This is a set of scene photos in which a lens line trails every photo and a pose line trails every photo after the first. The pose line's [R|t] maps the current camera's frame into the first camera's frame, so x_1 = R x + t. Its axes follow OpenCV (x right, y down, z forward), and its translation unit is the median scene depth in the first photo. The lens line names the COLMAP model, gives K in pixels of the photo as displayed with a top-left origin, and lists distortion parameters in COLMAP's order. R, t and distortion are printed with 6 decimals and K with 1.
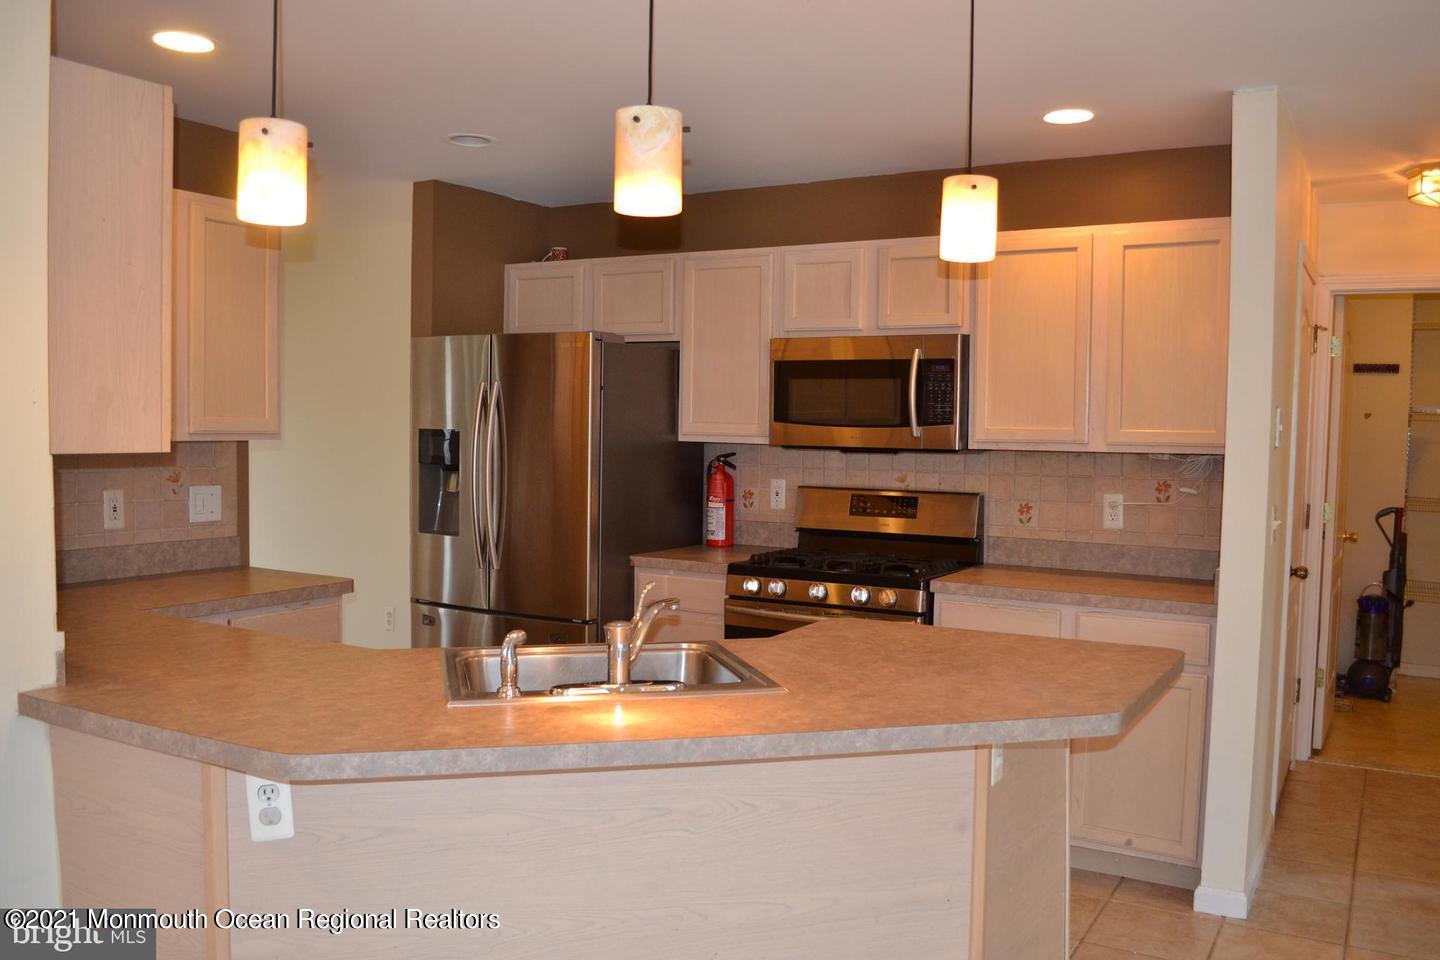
lens RADIAL K [[1177.7, 0, 725.9], [0, 1177.7, 486.1], [0, 0, 1]] dist [-0.079440, 0.010082]
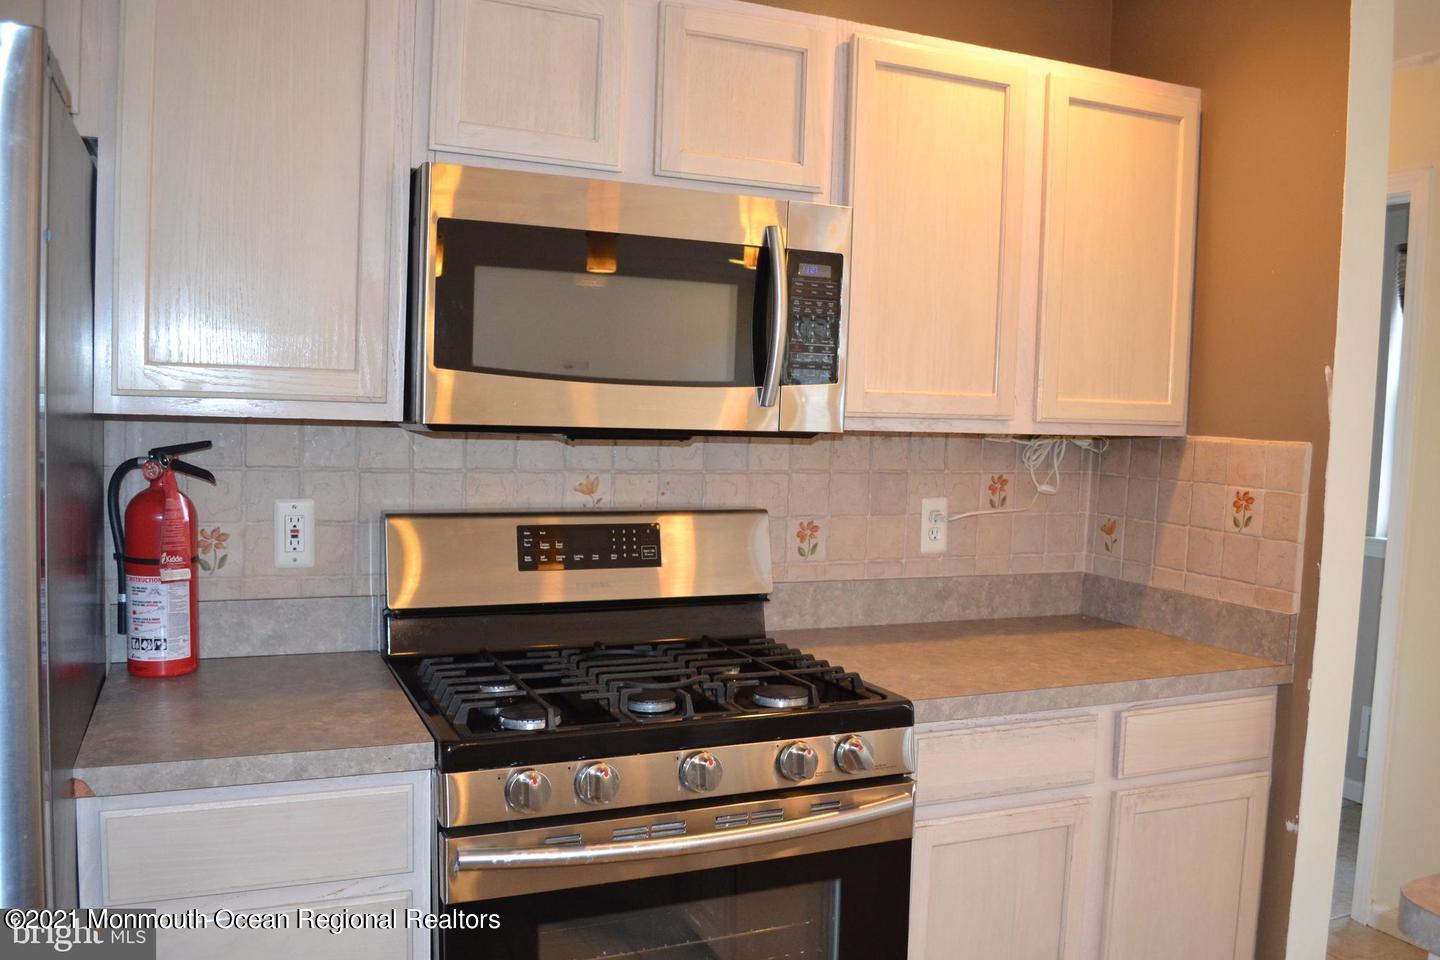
lens RADIAL K [[1177.7, 0, 725.9], [0, 1177.7, 486.1], [0, 0, 1]] dist [-0.079440, 0.010082]
pose [[0.583624, -0.052231, 0.810342, -0.247373], [0.021352, 0.998571, 0.048985, -0.033217], [-0.811743, -0.011286, 0.583906, 0.722556]]
